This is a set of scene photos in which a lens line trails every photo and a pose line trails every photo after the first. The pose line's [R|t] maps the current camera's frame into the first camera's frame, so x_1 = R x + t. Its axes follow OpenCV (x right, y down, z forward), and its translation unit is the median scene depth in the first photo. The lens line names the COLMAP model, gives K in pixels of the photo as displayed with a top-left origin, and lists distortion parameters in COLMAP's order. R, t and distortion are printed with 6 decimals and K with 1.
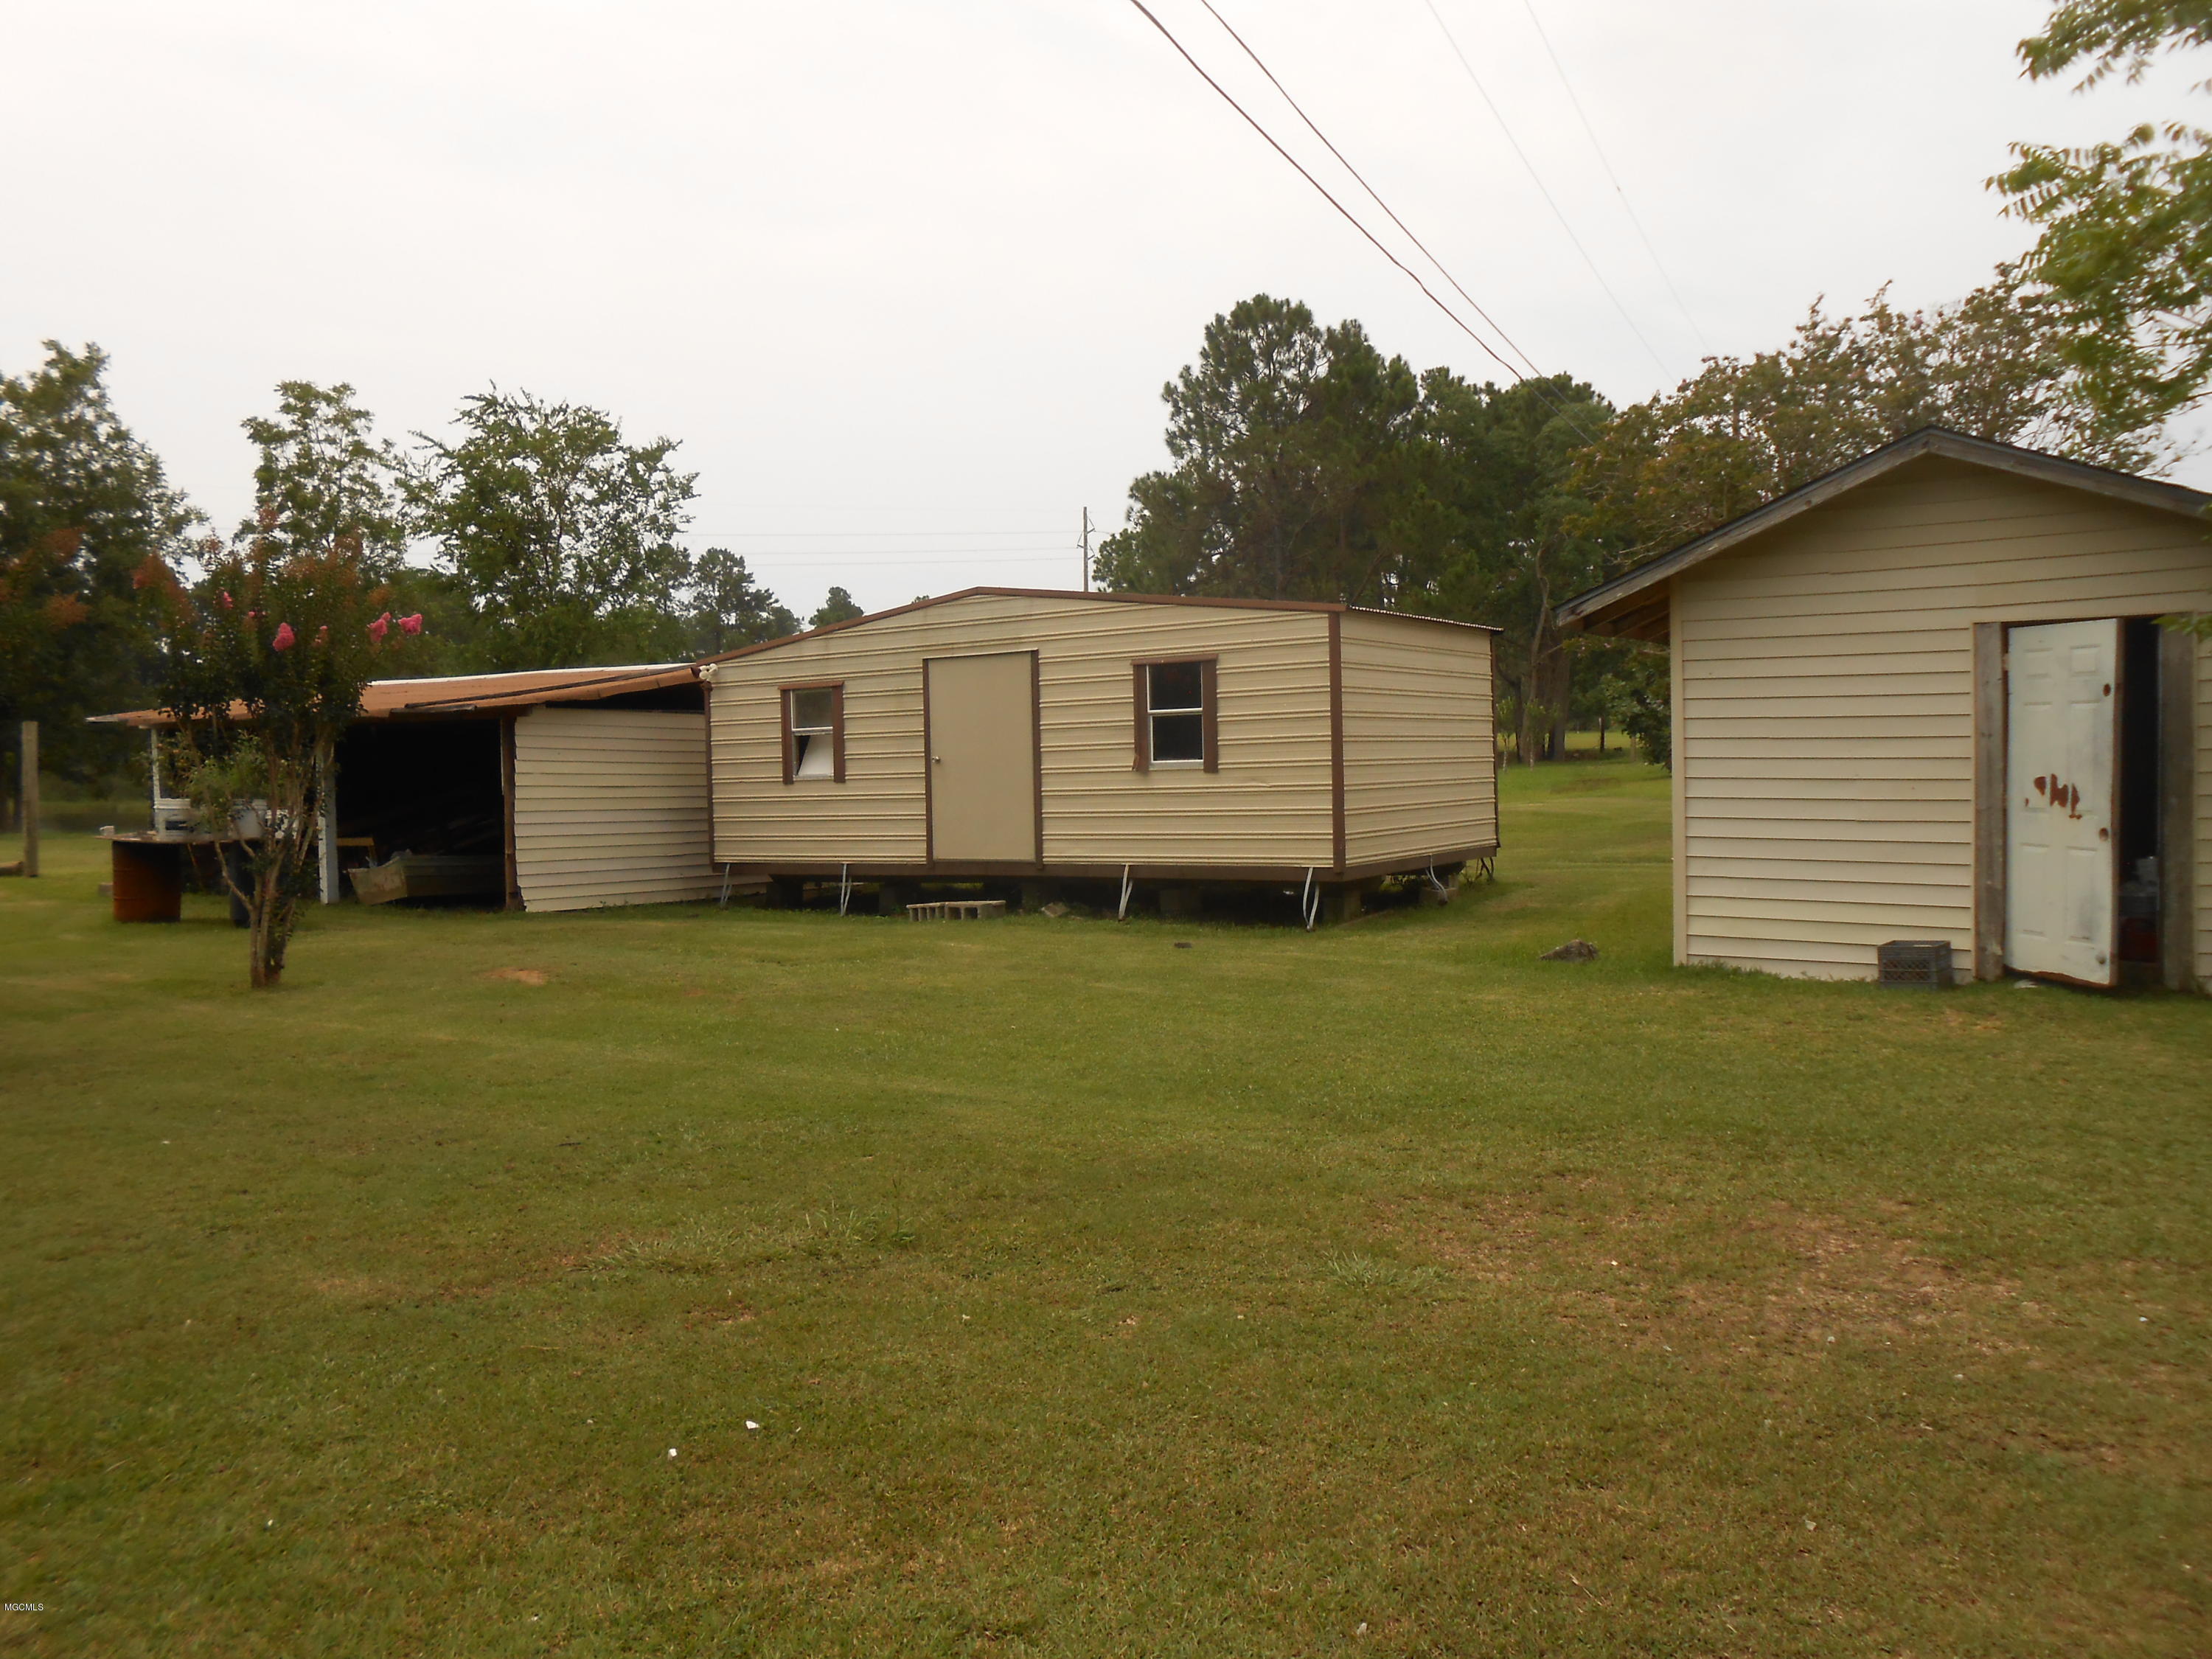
lens RADIAL K [[1729.5, 0, 1104.3], [0, 1729.5, 829.4], [0, 0, 1]] dist [-0.008313, -0.002917]
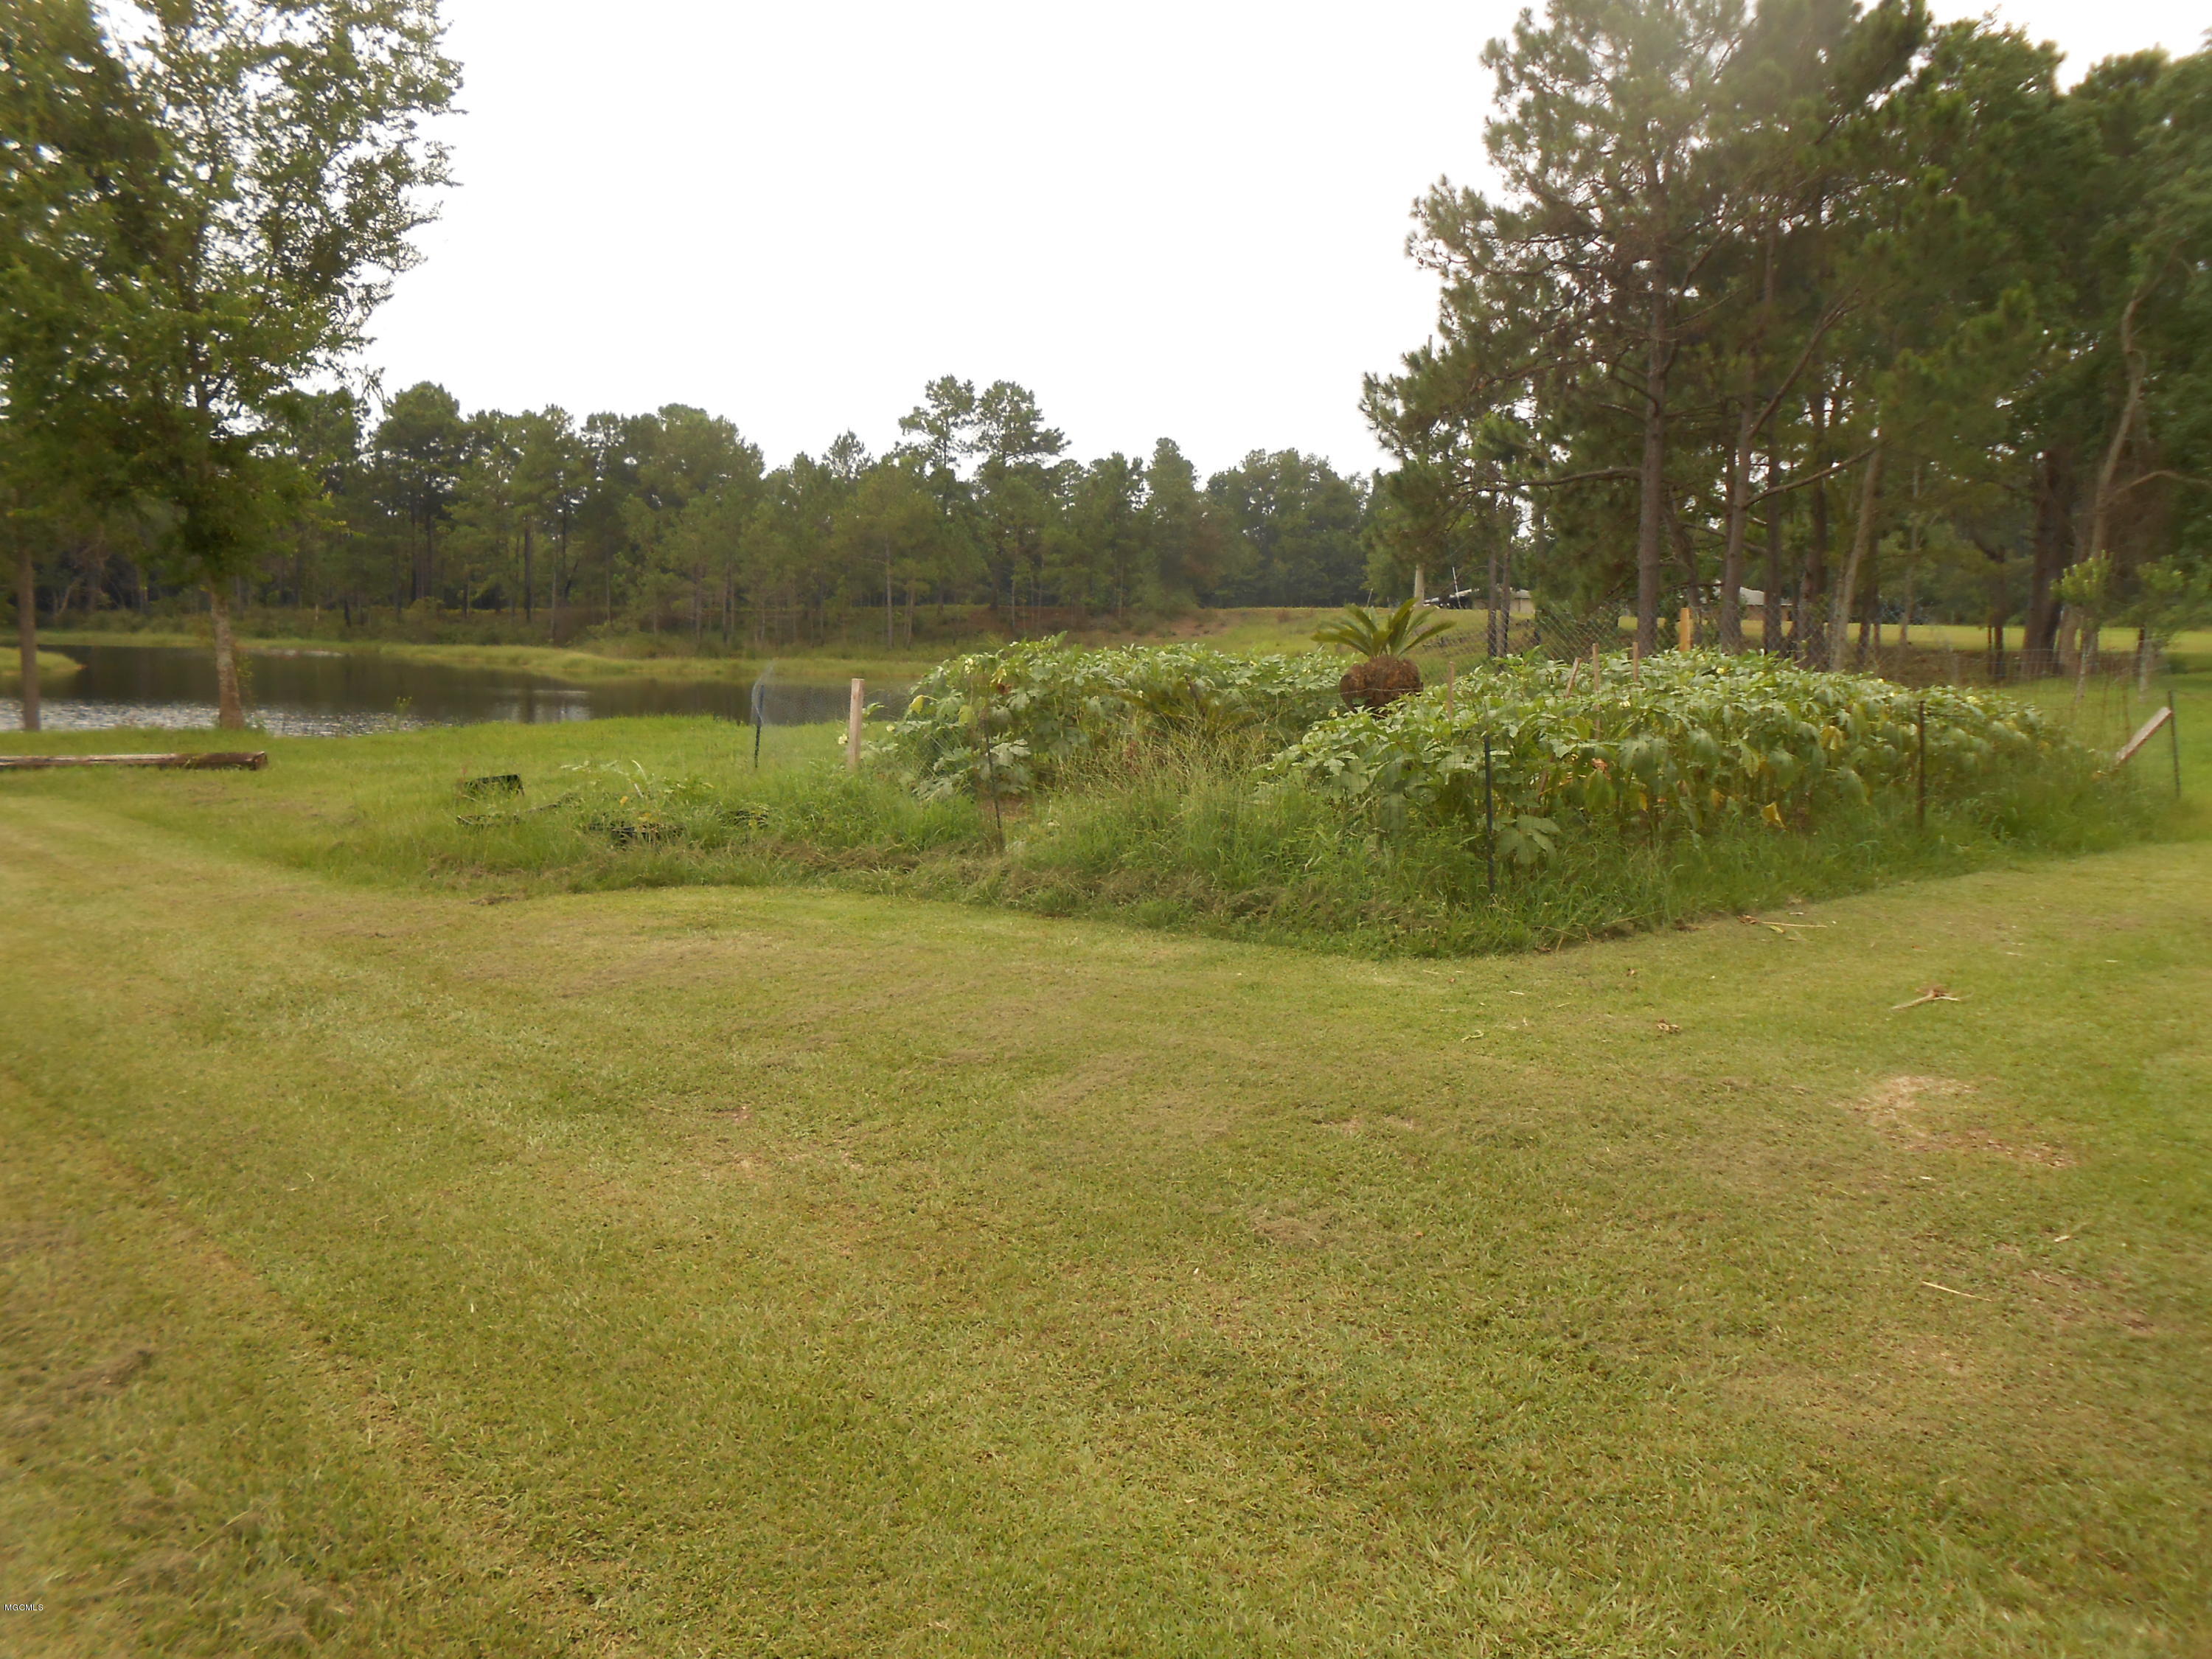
lens RADIAL K [[1729.5, 0, 1108.8], [0, 1729.5, 836.2], [0, 0, 1]] dist [-0.008313, -0.002917]
pose [[0.979133, 0.060421, -0.194032, 0.038681], [-0.044896, 0.995501, 0.083440, -0.017323], [0.198200, -0.072988, 0.977440, 0.337152]]
